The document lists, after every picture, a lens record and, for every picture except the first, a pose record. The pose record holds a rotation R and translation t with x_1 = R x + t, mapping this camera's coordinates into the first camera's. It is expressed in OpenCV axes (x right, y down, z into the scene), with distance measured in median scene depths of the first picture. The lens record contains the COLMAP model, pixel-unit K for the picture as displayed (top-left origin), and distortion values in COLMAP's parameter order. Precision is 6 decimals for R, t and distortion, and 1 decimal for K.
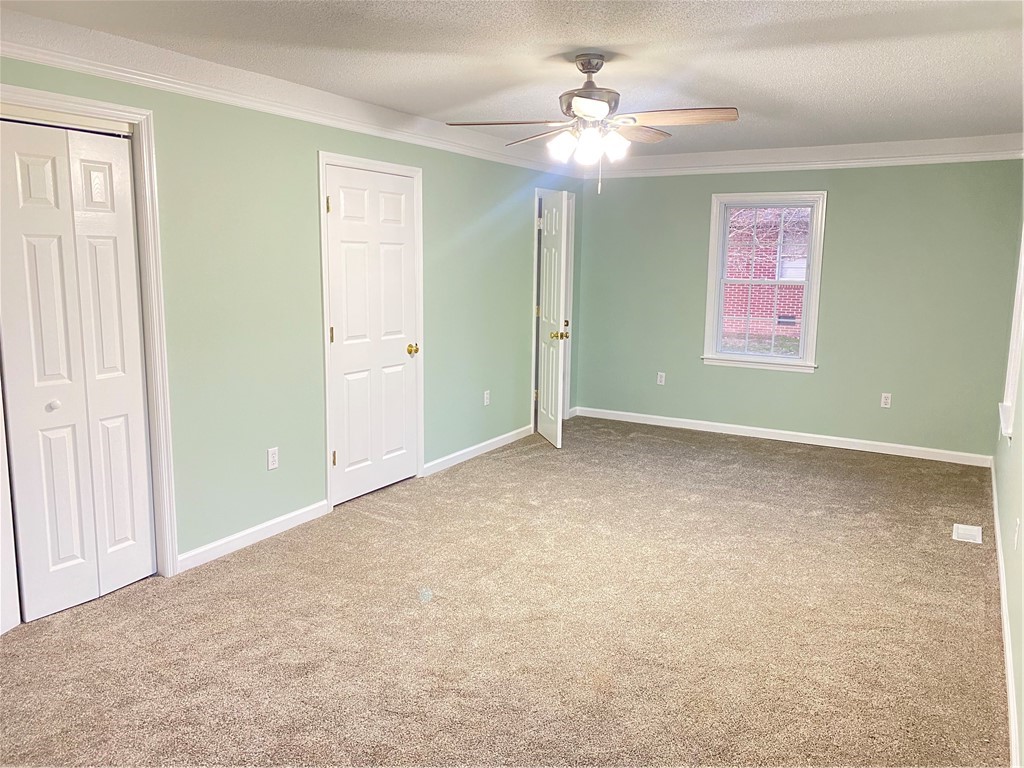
lens RADIAL K [[780.9, 0, 512.0], [0, 780.9, 384.0], [0, 0, 1]] dist [0.005588, -0.008113]
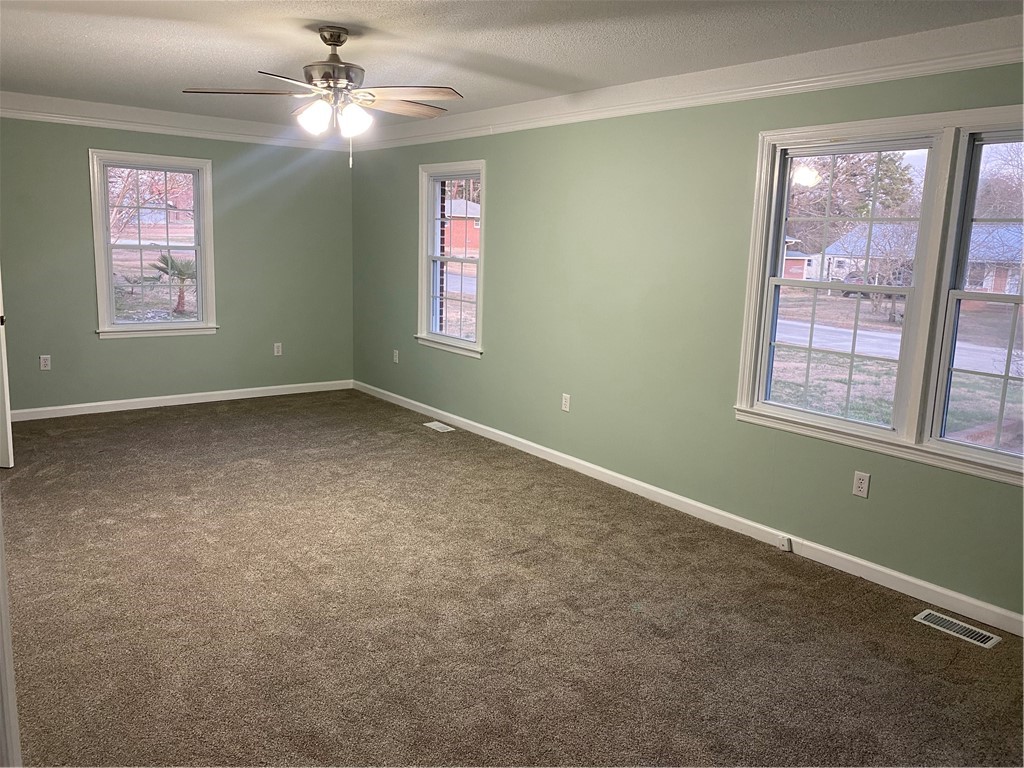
lens RADIAL K [[780.9, 0, 512.0], [0, 780.9, 384.0], [0, 0, 1]] dist [0.005588, -0.008113]
pose [[0.349481, -0.173991, 0.920647, -0.594763], [0.120779, 0.982774, 0.139884, -0.060181], [-0.929126, 0.062308, 0.364475, 0.324694]]
